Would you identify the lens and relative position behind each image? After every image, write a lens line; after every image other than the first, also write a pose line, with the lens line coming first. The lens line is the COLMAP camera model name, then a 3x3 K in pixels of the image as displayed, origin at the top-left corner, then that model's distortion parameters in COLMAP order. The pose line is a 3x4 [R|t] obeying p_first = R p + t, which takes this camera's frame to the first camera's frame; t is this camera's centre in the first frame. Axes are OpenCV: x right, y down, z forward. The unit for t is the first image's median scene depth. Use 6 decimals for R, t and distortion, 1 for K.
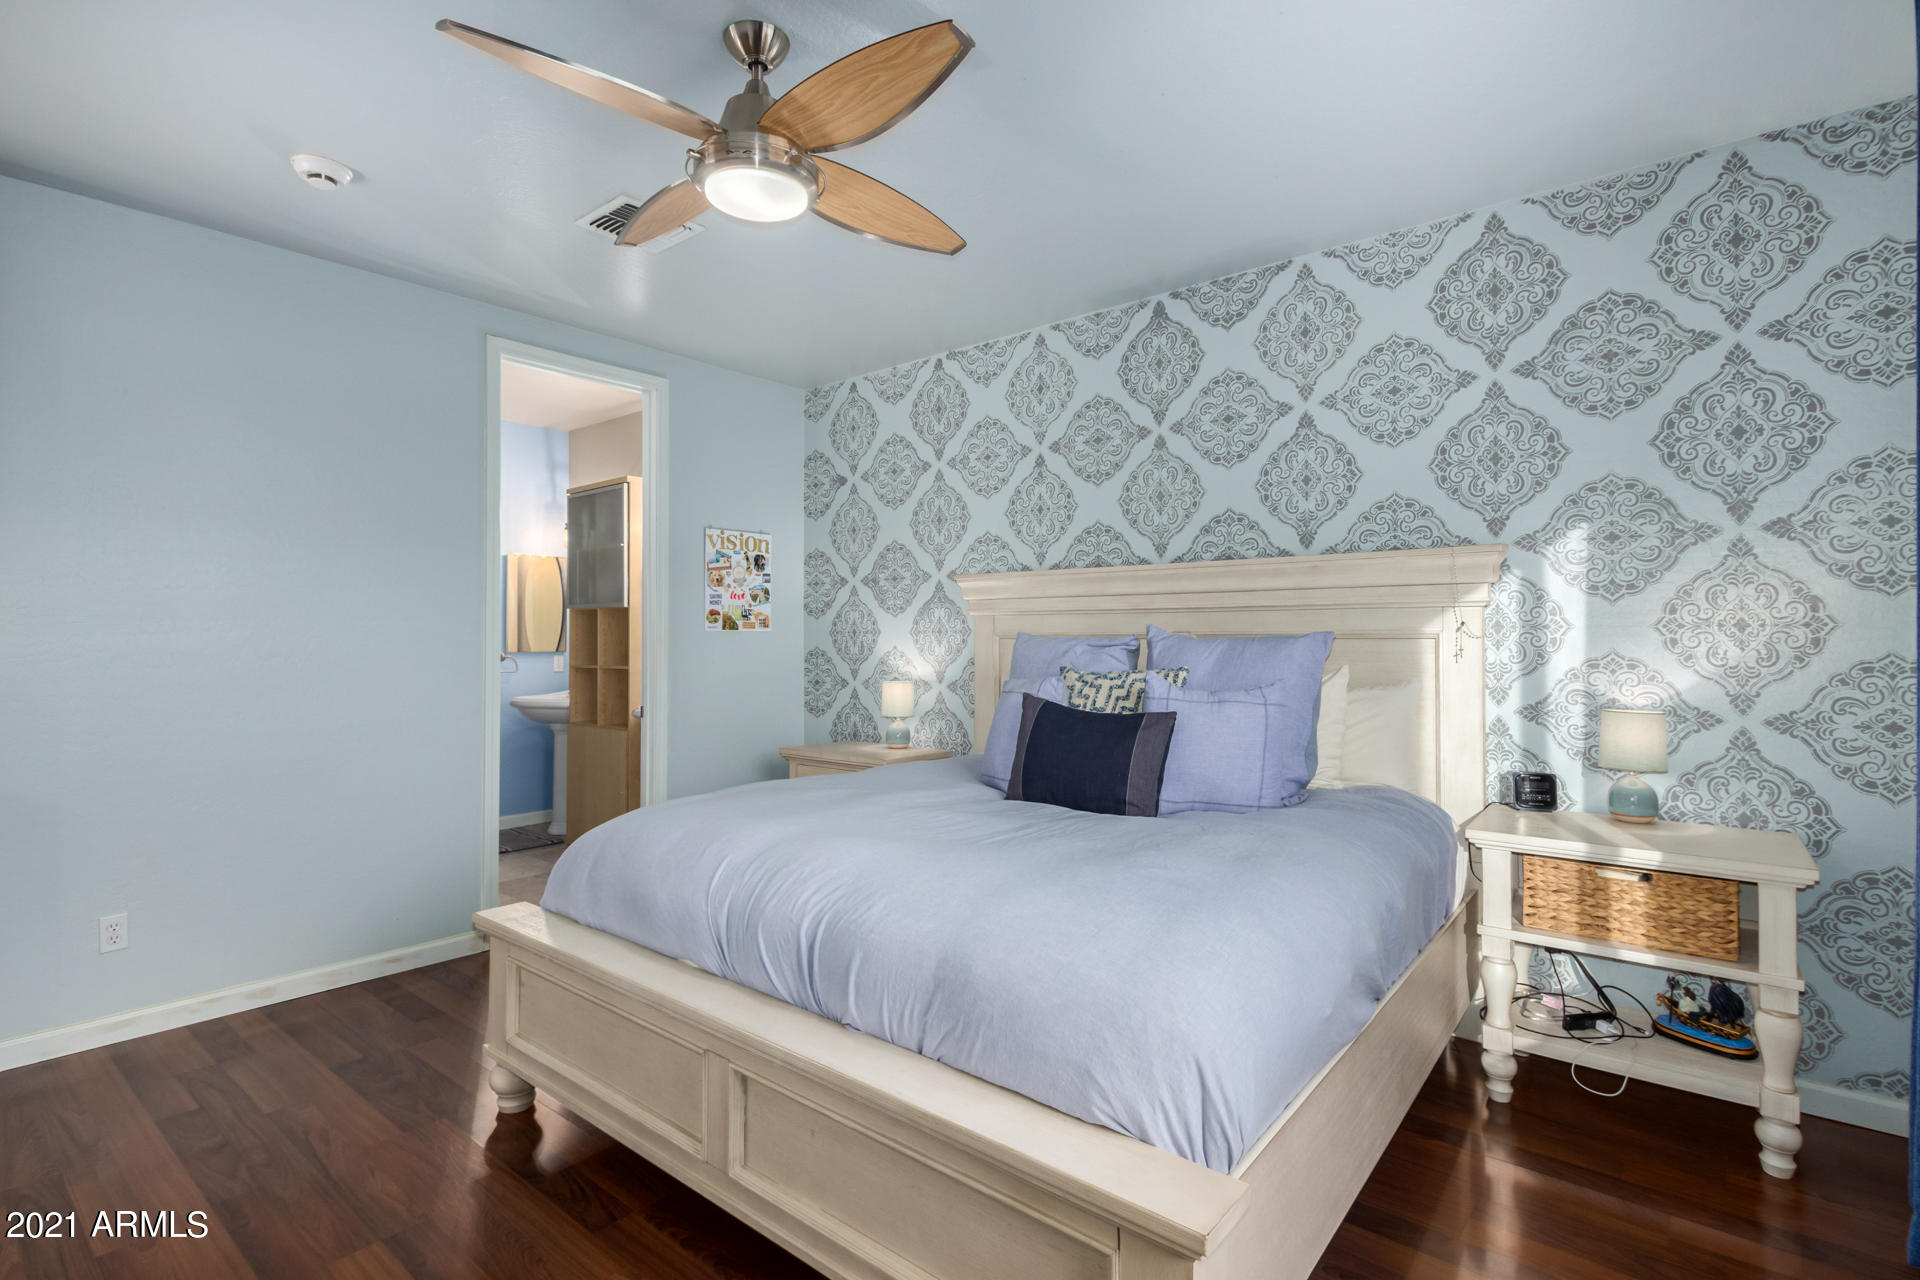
lens RADIAL K [[908.9, 0, 957.8], [0, 908.9, 613.5], [0, 0, 1]] dist [0.011597, -0.000221]
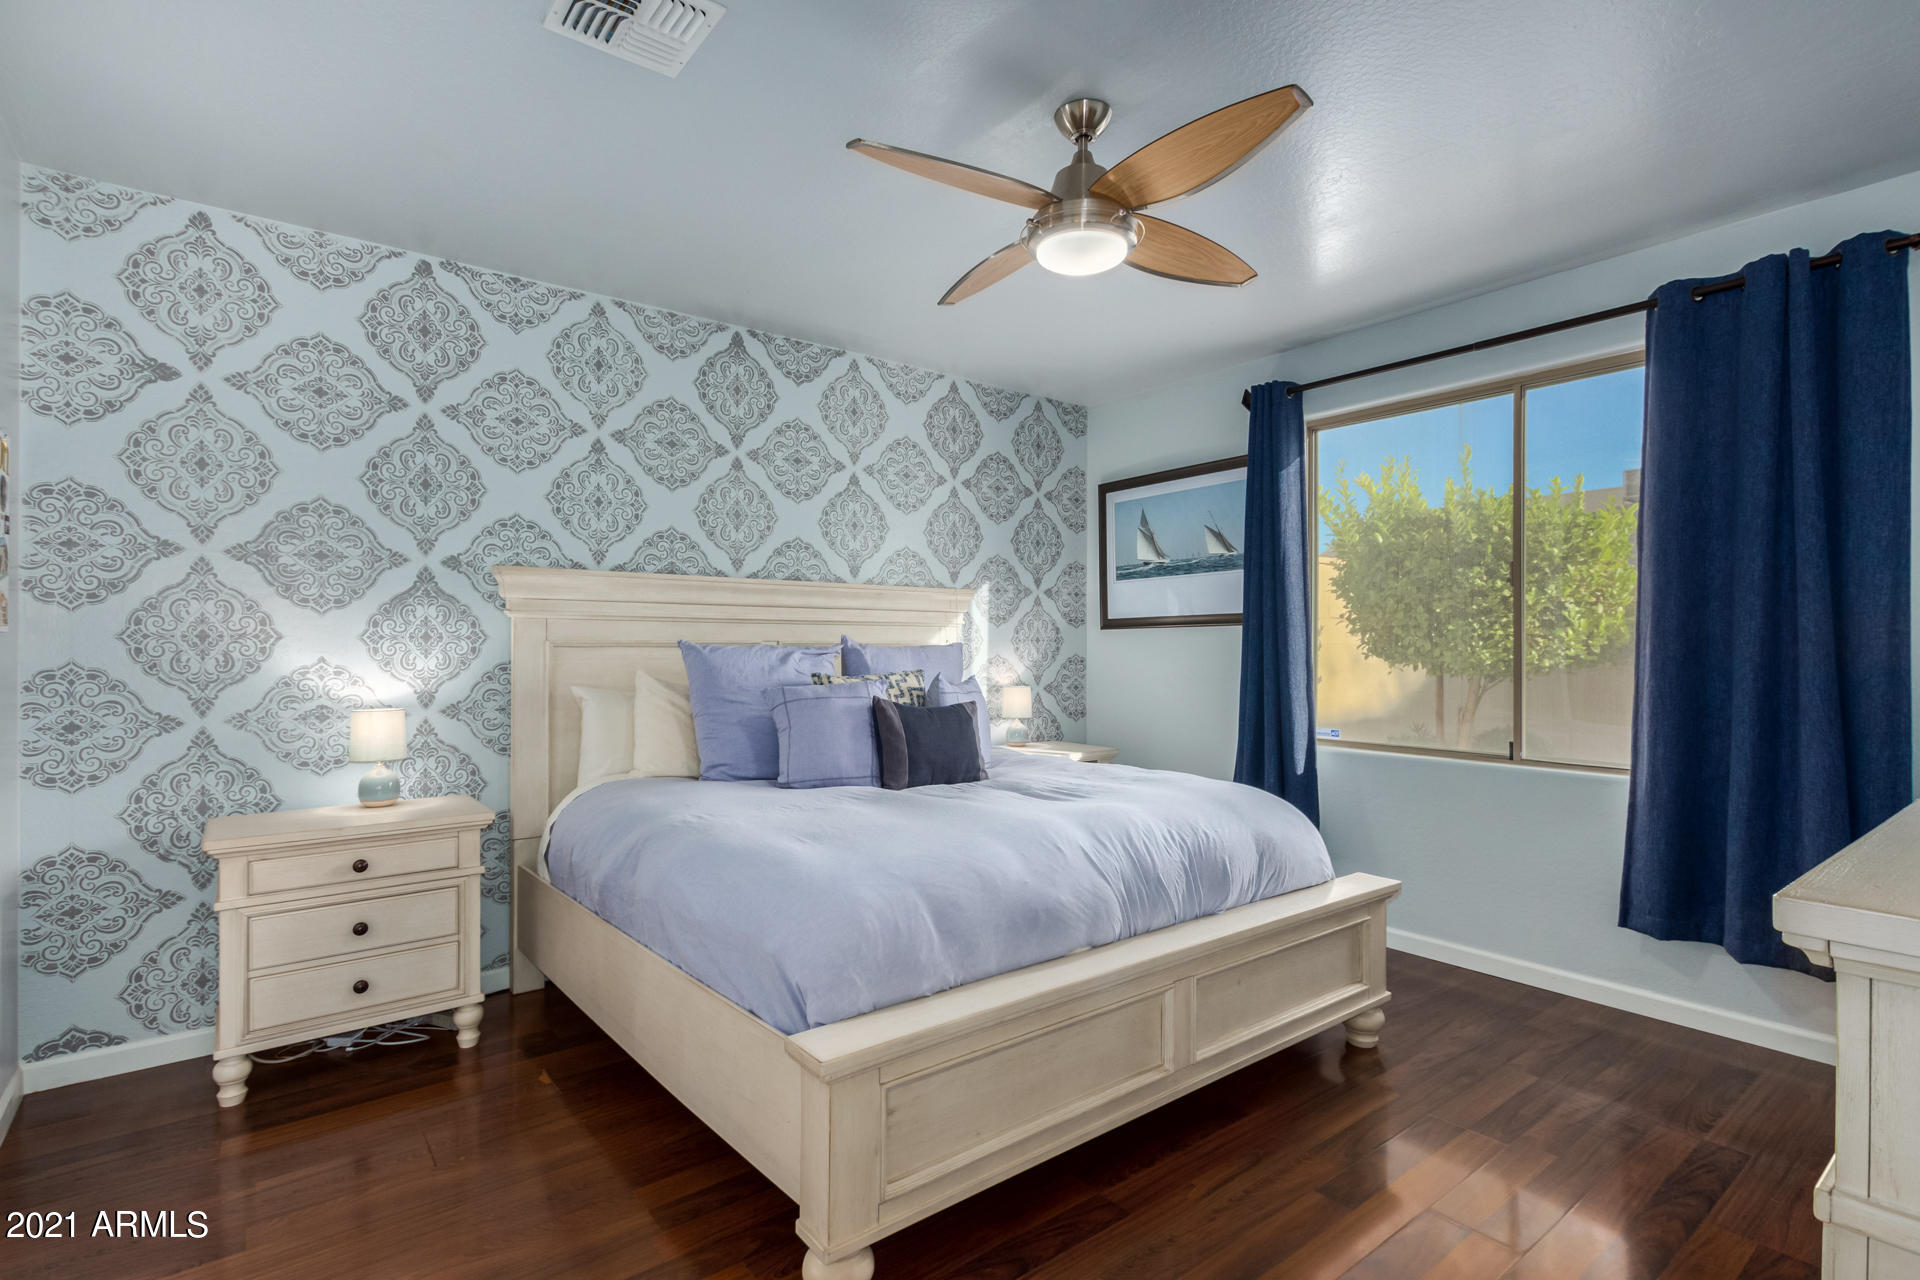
lens RADIAL K [[909.8, 0, 953.7], [0, 909.8, 644.6], [0, 0, 1]] dist [0.011024, -0.000229]
pose [[0.224304, 0.008324, 0.974484, -0.759436], [-0.022402, 0.999743, -0.003383, 0.022302], [-0.974262, -0.021072, 0.224433, 0.501247]]
